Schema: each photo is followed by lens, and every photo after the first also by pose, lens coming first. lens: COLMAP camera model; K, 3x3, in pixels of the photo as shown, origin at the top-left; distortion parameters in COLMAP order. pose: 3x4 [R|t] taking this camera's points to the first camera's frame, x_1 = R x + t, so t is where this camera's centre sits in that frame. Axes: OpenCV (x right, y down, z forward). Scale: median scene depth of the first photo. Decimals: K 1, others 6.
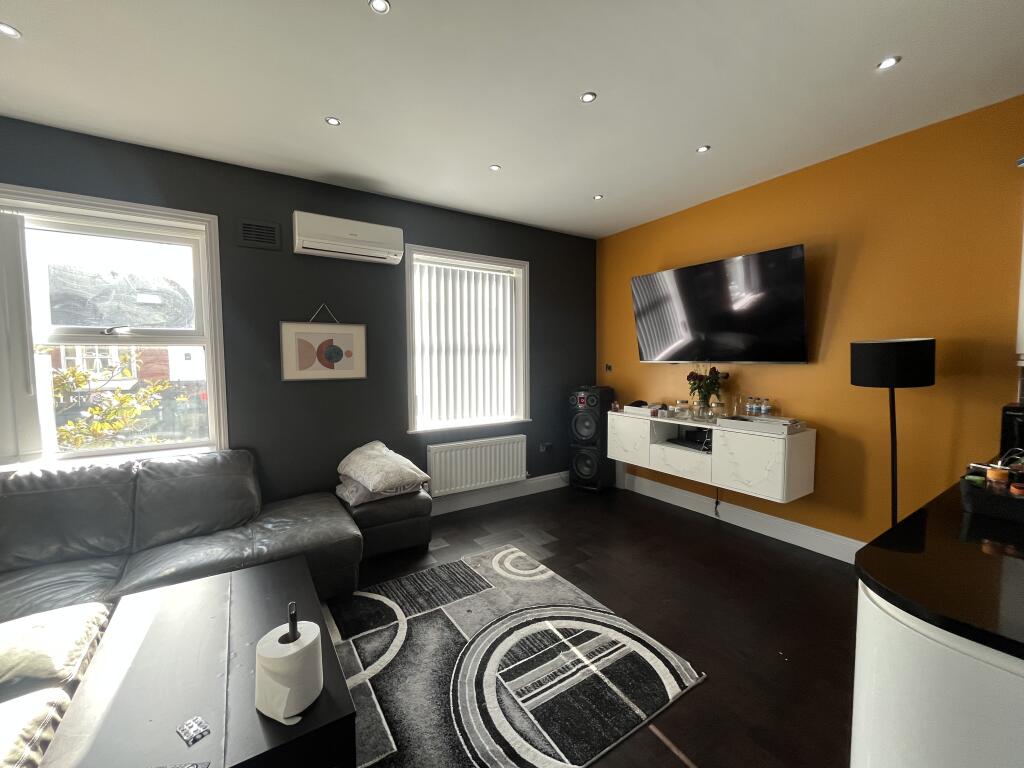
lens RADIAL K [[415.4, 0, 512.0], [0, 415.4, 384.0], [0, 0, 1]] dist [0.001095, -0.000210]
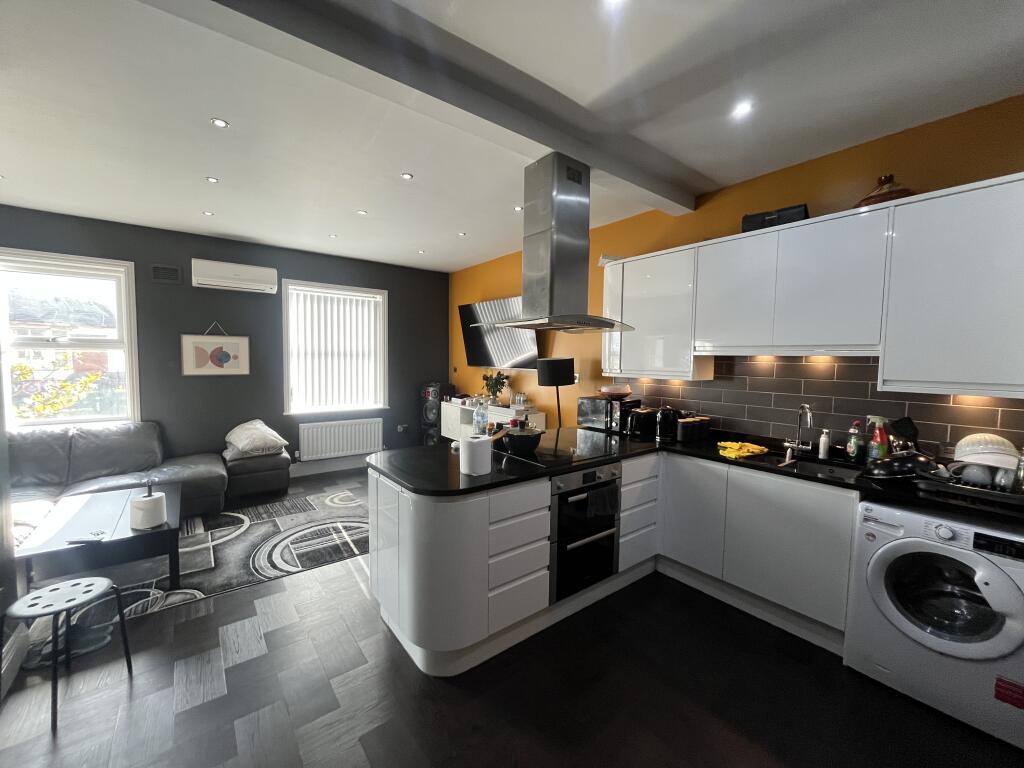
lens RADIAL K [[415.4, 0, 512.0], [0, 415.4, 384.0], [0, 0, 1]] dist [0.001095, -0.000210]
pose [[0.996850, 0.016115, 0.077652, 0.503586], [-0.016477, 0.999856, 0.004019, -0.003306], [-0.077576, -0.005285, 0.996972, -0.555709]]
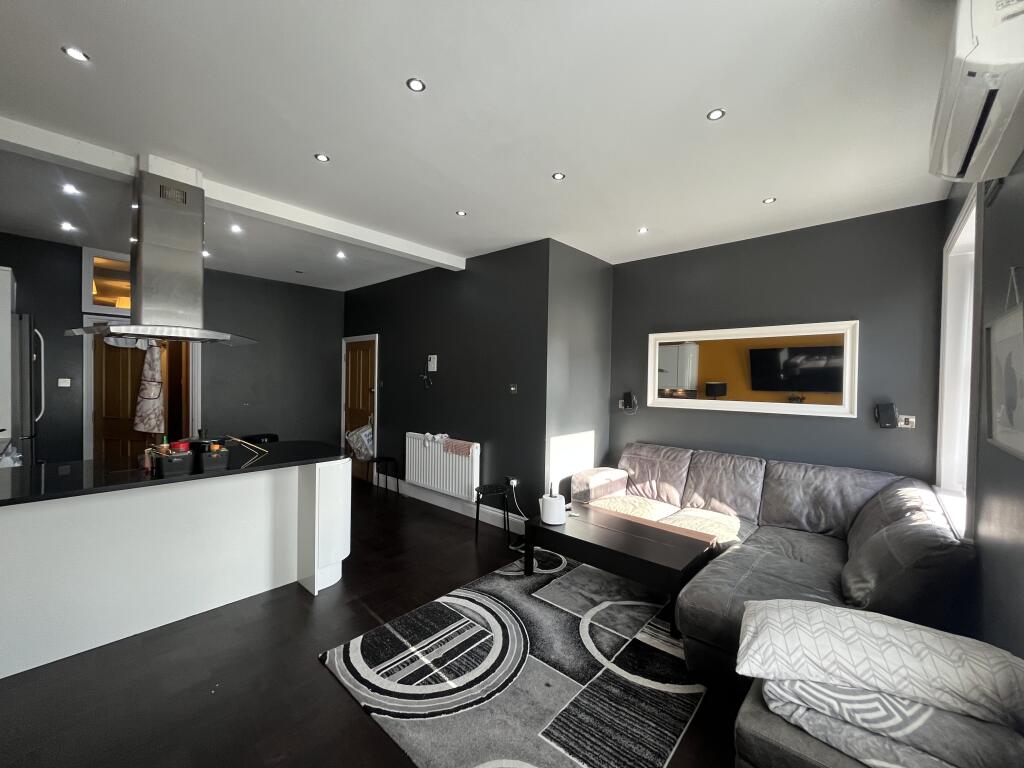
lens RADIAL K [[415.4, 0, 512.0], [0, 415.4, 384.0], [0, 0, 1]] dist [0.001095, -0.000210]
pose [[-0.968160, 0.004309, -0.250296, 0.145423], [-0.014227, 0.997289, 0.072201, -0.108507], [0.249928, 0.073463, -0.965473, 1.438244]]
